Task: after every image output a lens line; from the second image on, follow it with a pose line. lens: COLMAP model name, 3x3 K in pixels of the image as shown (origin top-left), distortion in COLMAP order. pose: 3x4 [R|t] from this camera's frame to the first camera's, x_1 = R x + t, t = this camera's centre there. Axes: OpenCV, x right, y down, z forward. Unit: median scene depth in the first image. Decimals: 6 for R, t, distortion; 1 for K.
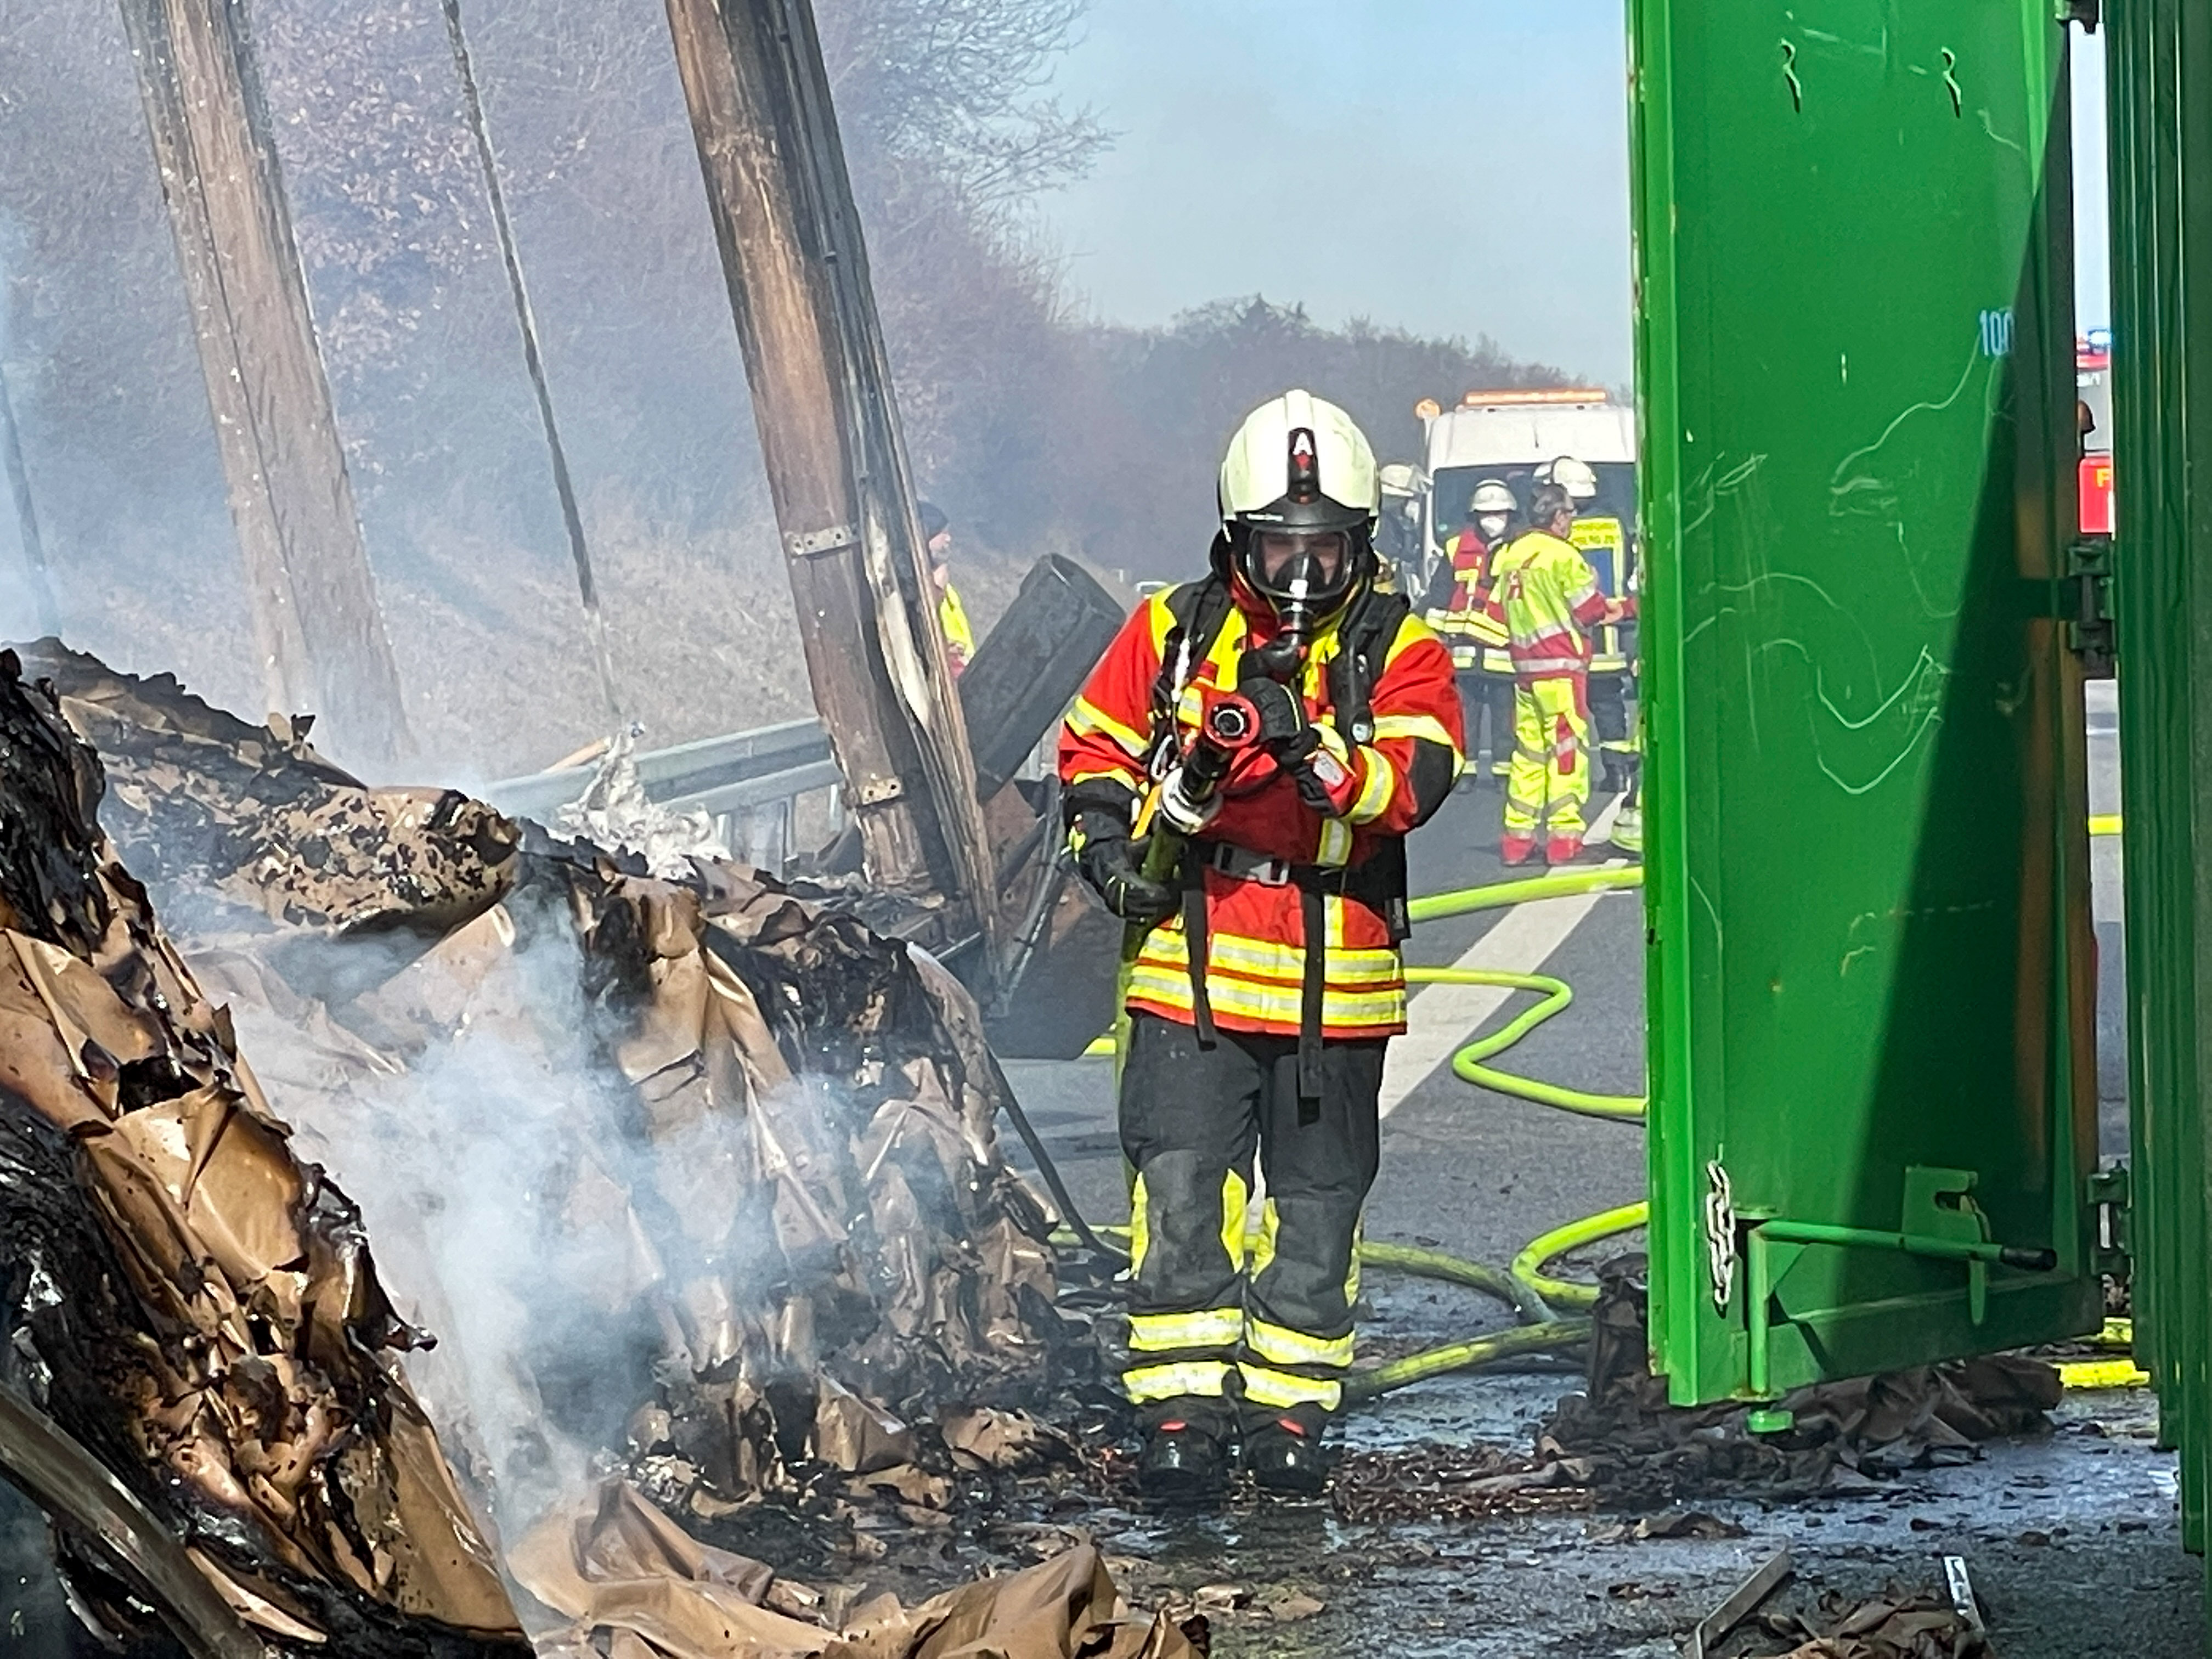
lens RADIAL K [[9546.5, 0, 1106.0], [0, 9546.5, 829.5], [0, 0, 1]] dist [0.153852, -4.230815]
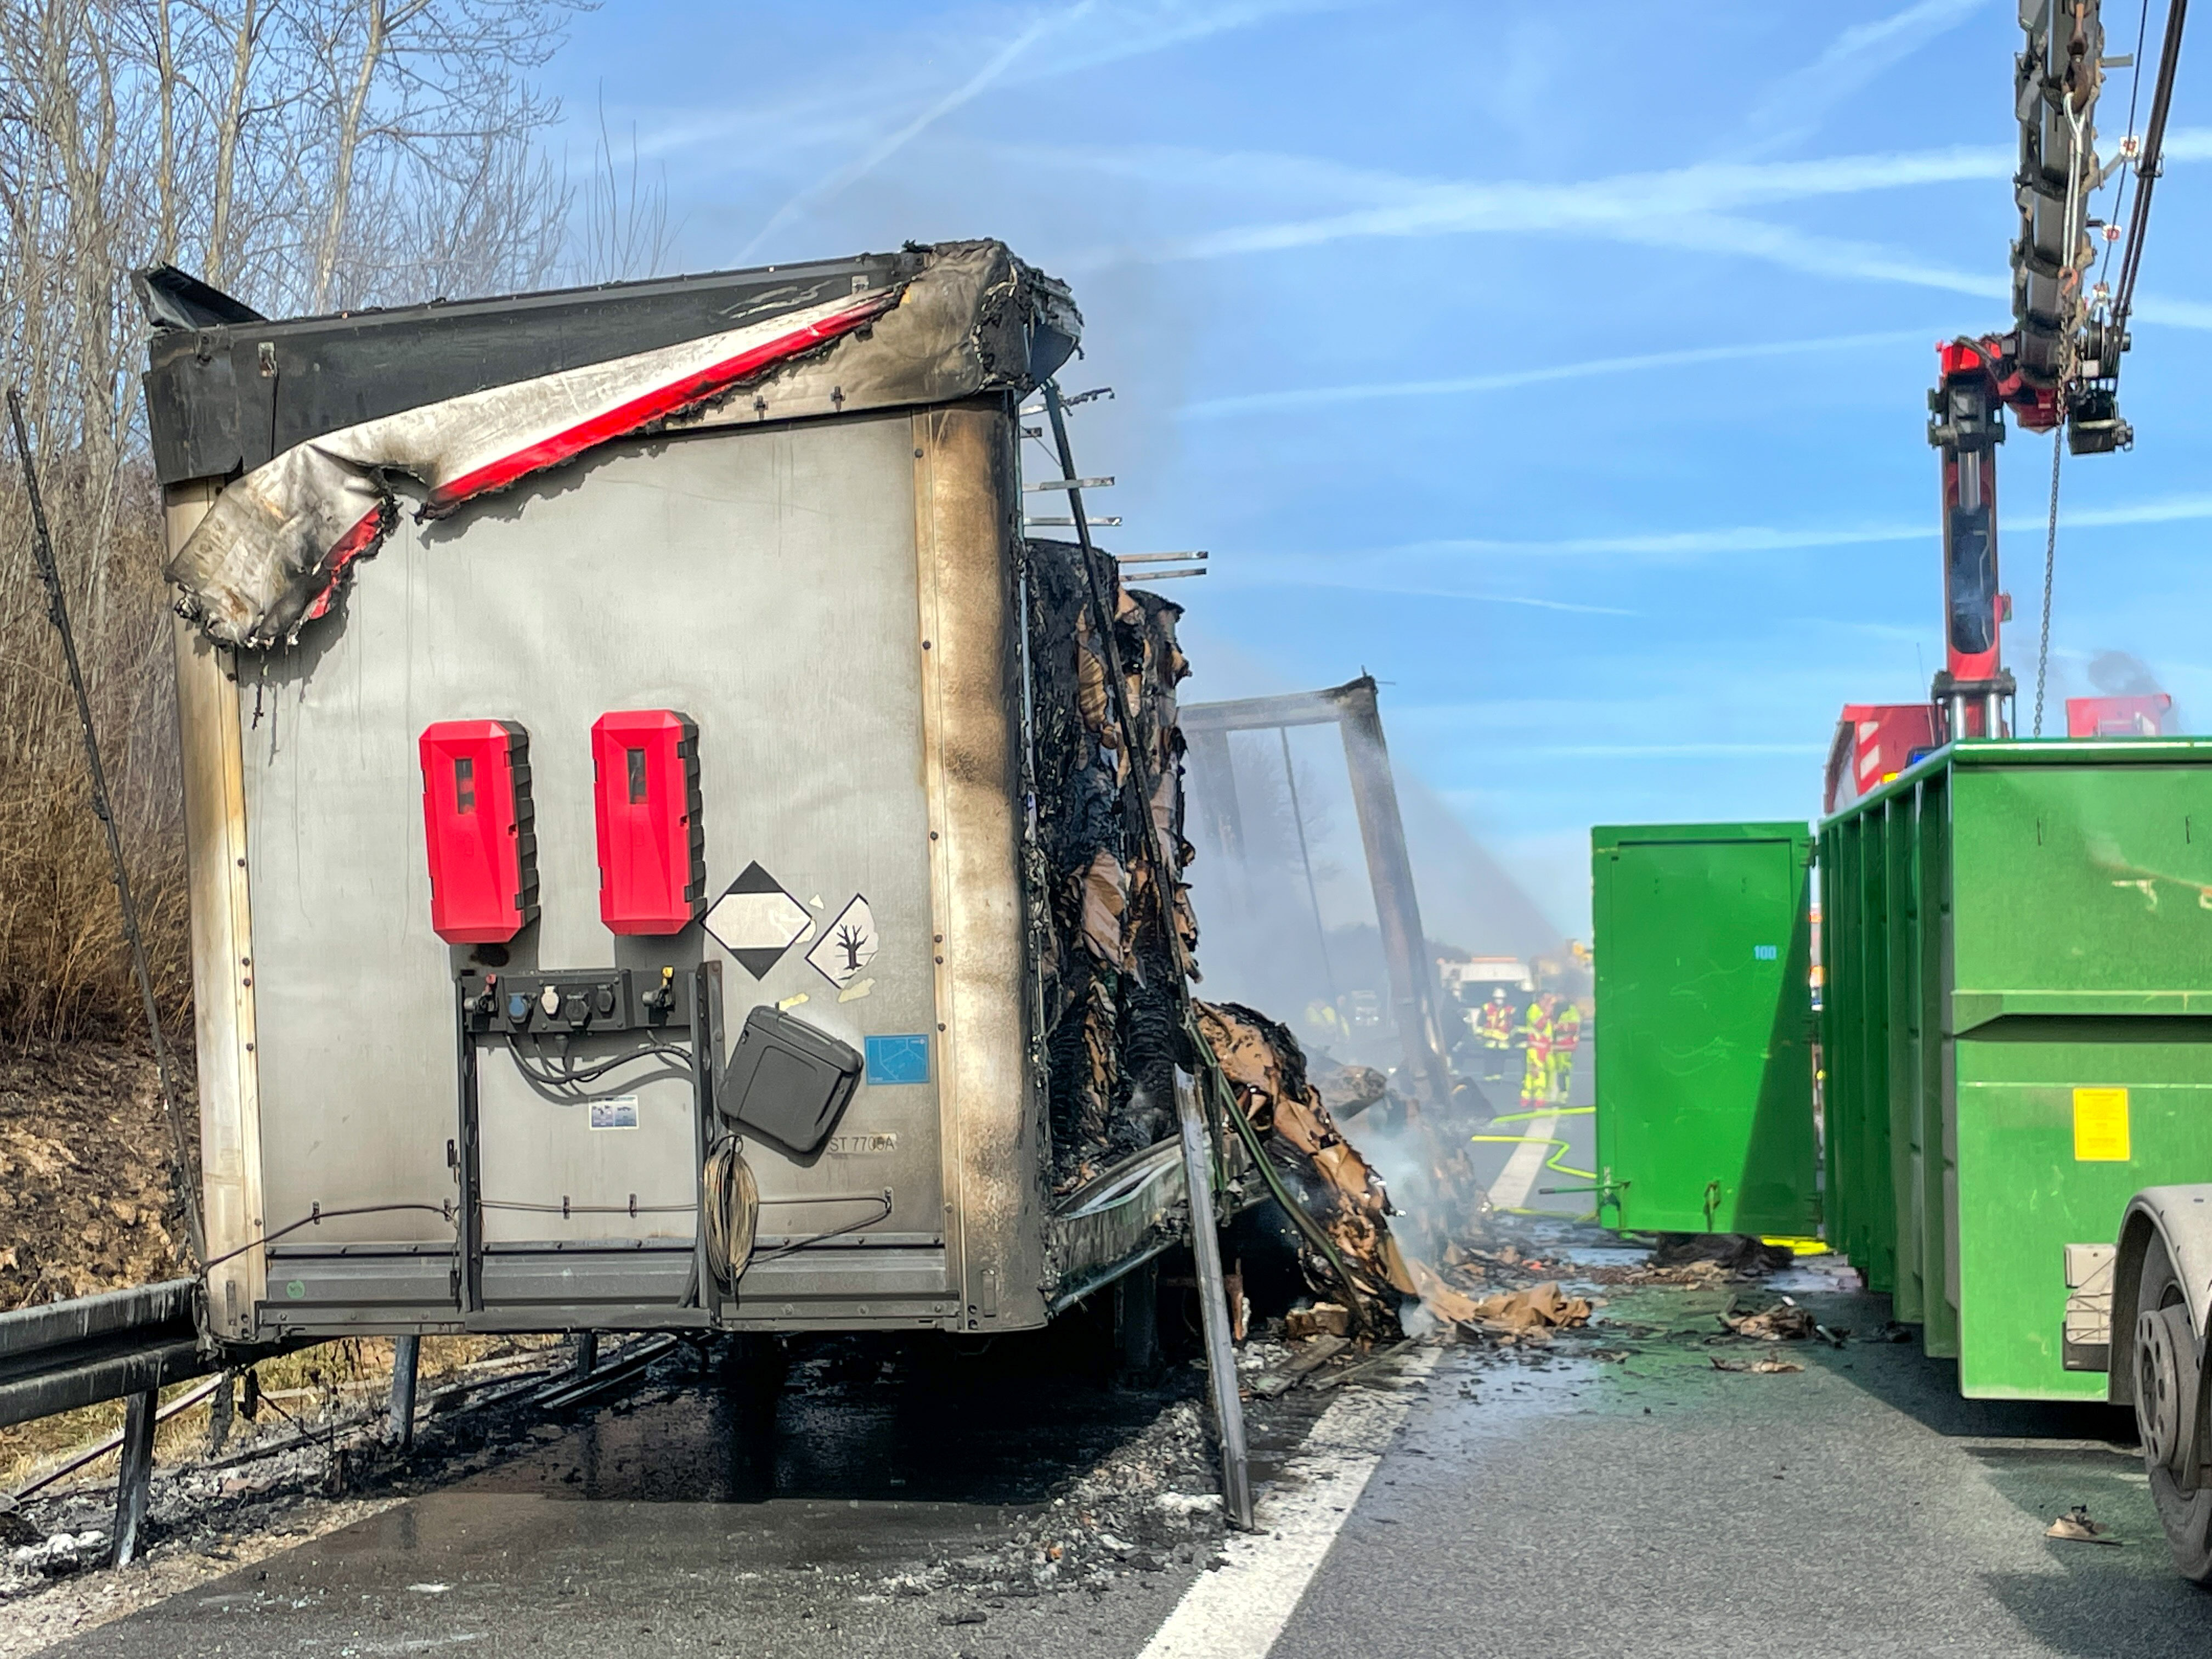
lens RADIAL K [[3201.4, 0, 1104.6], [0, 3201.4, 778.9], [0, 0, 1]] dist [0.134612, 0.006450]
pose [[0.997866, 0.018966, -0.062486, -0.094201], [-0.025041, 0.994880, -0.097917, 0.008634], [0.060309, 0.099272, 0.993231, -0.231666]]
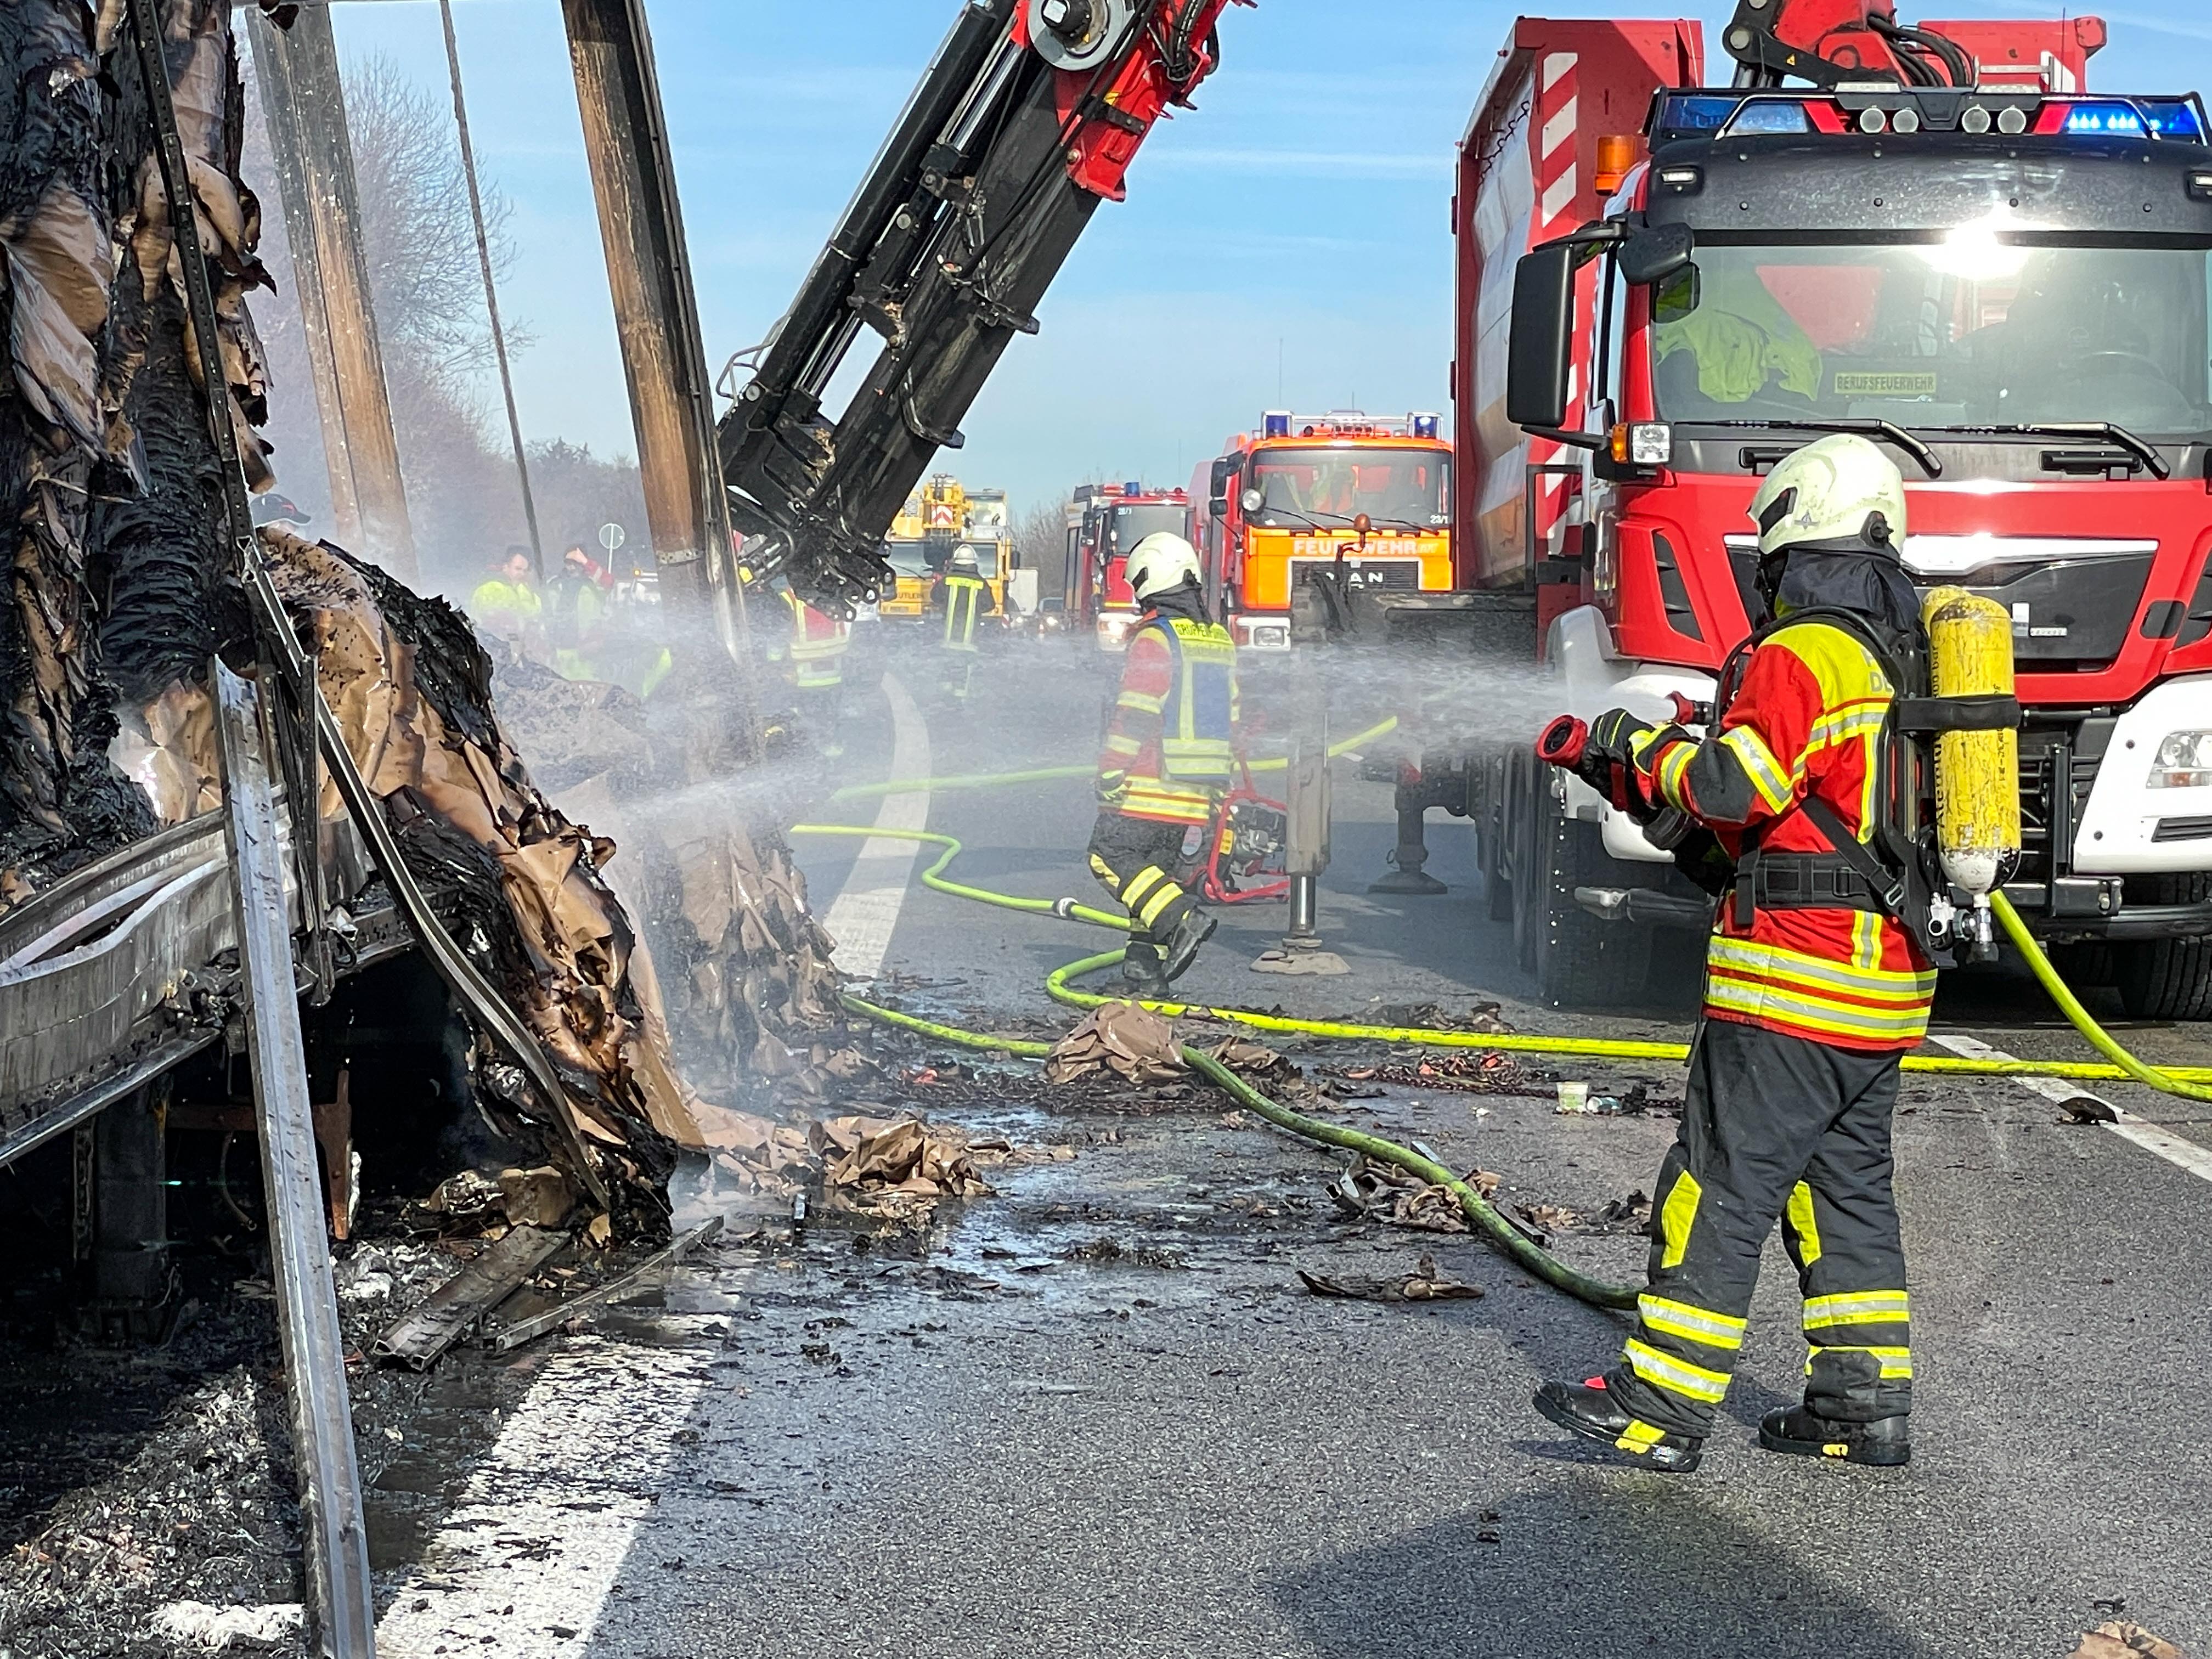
lens RADIAL K [[5712.8, 0, 1136.8], [0, 5712.8, 874.3], [0, 0, 1]] dist [0.040682, 0.464518]
pose [[0.991650, 0.040751, 0.122351, -0.100576], [-0.042928, 0.998962, 0.015210, 0.011552], [-0.121605, -0.020335, 0.992370, -0.070839]]
